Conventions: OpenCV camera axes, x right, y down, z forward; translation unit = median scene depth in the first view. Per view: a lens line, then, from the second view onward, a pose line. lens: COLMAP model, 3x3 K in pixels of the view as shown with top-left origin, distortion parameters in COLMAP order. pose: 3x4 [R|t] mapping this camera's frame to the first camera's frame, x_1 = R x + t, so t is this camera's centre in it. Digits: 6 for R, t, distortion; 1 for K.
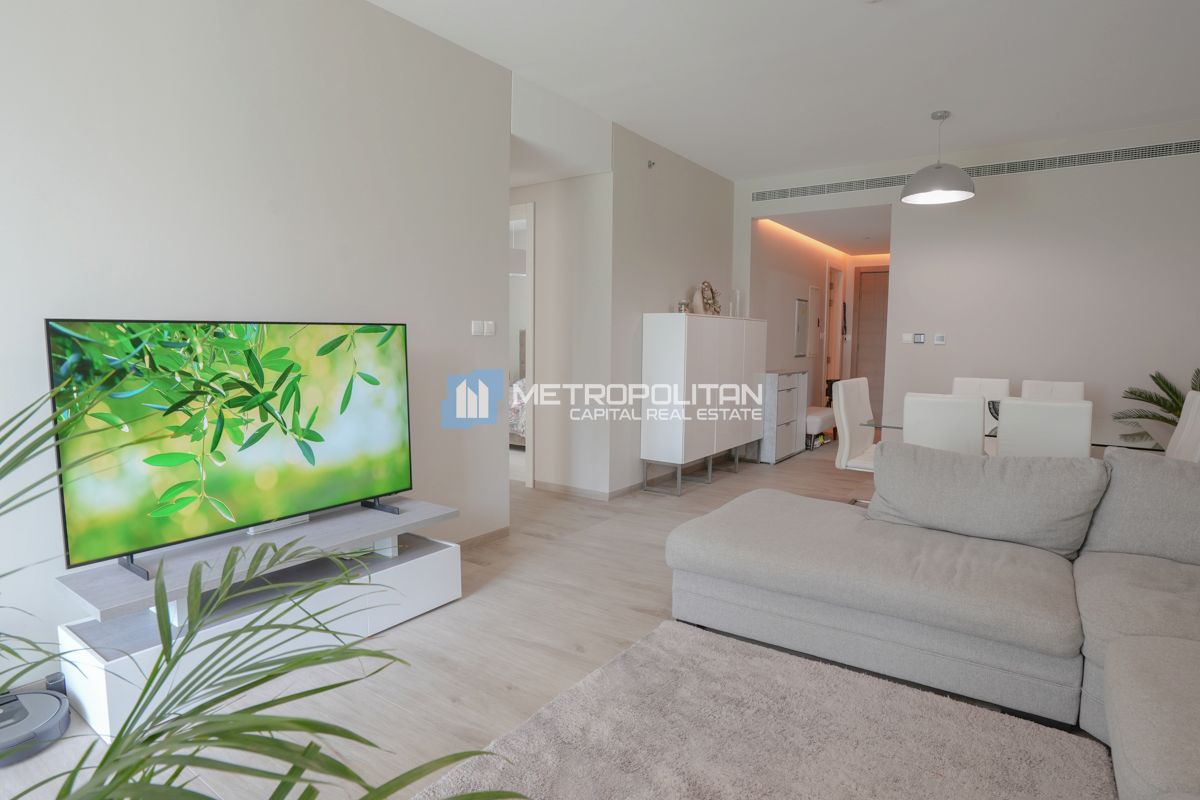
lens RADIAL K [[668.8, 0, 597.7], [0, 668.8, 396.2], [0, 0, 1]] dist [-0.033722, 0.000609]
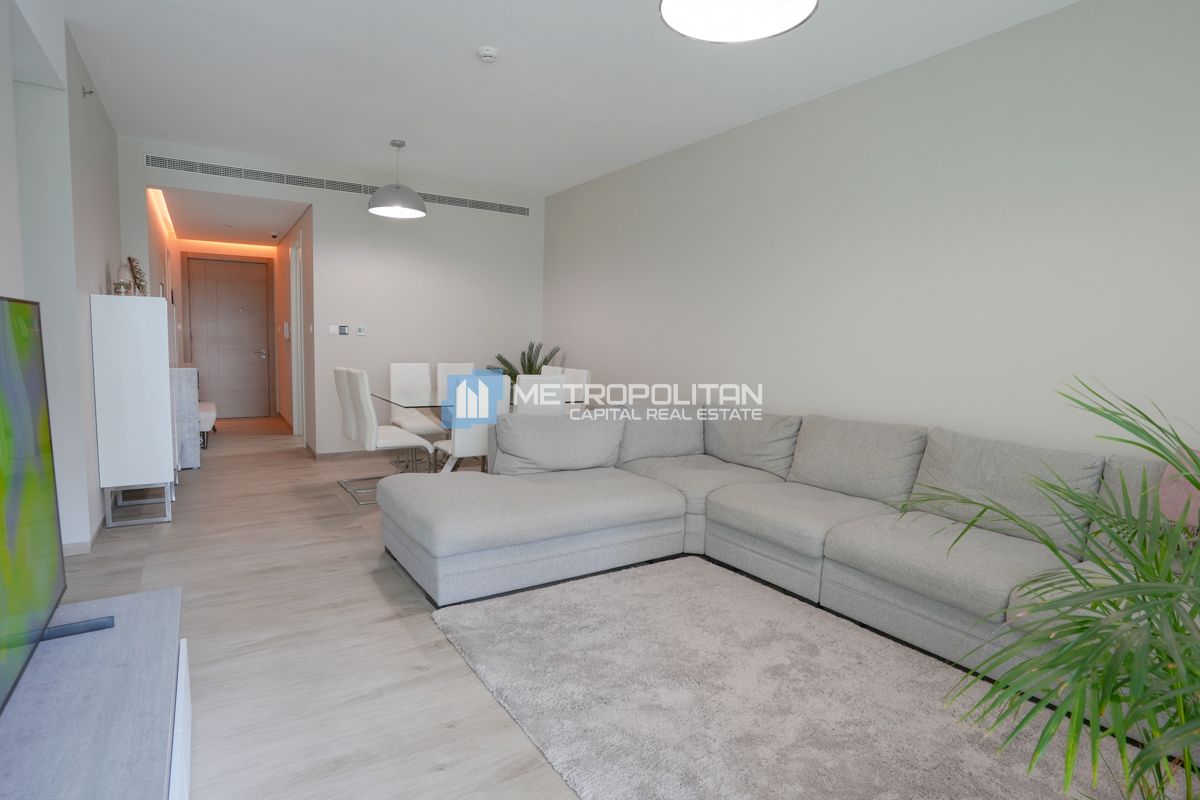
lens RADIAL K [[628.7, 0, 591.9], [0, 628.7, 400.2], [0, 0, 1]] dist [-0.048502, 0.017618]
pose [[0.373274, -0.092072, 0.923141, -0.555002], [0.061539, 0.995329, 0.074388, -0.034549], [-0.925678, 0.029042, 0.377196, 0.346457]]
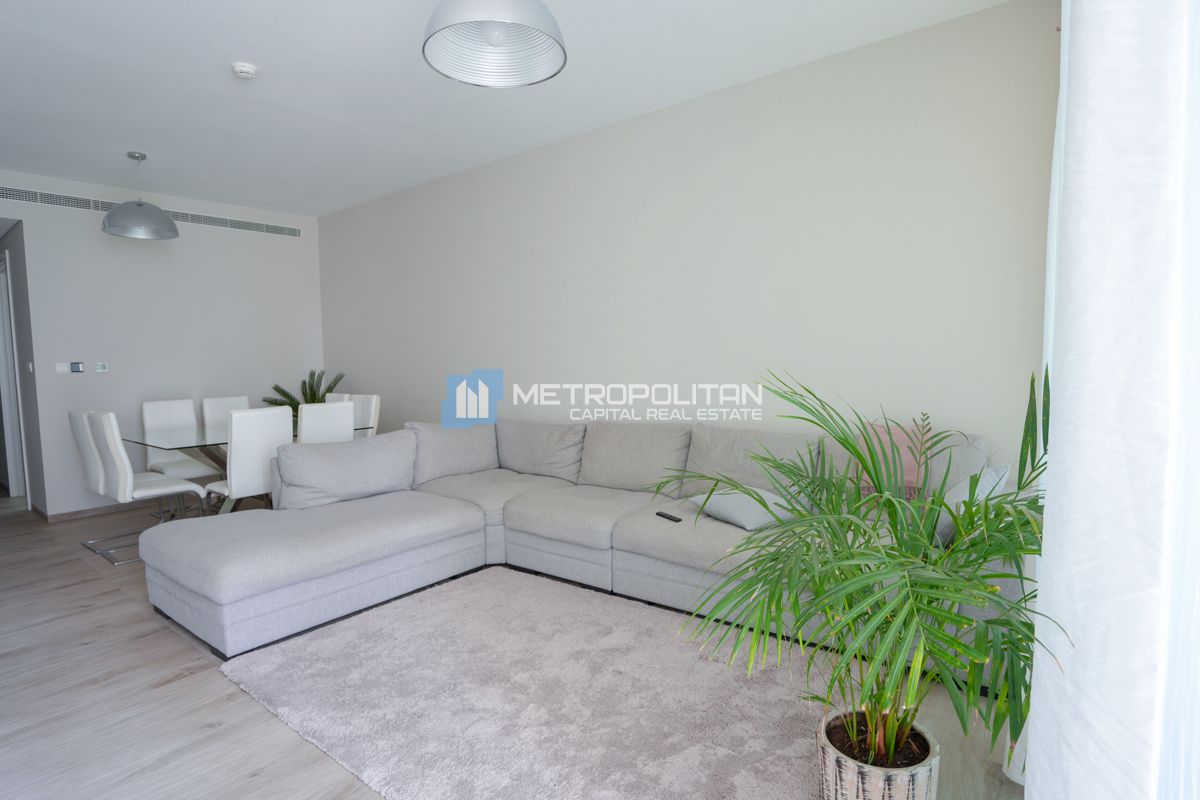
lens RADIAL K [[628.7, 0, 599.2], [0, 628.7, 397.5], [0, 0, 1]] dist [-0.048502, 0.017618]
pose [[0.043800, -0.076261, 0.996125, -0.603765], [0.113003, 0.991061, 0.070905, -0.033869], [-0.992629, 0.109459, 0.052026, 0.324464]]
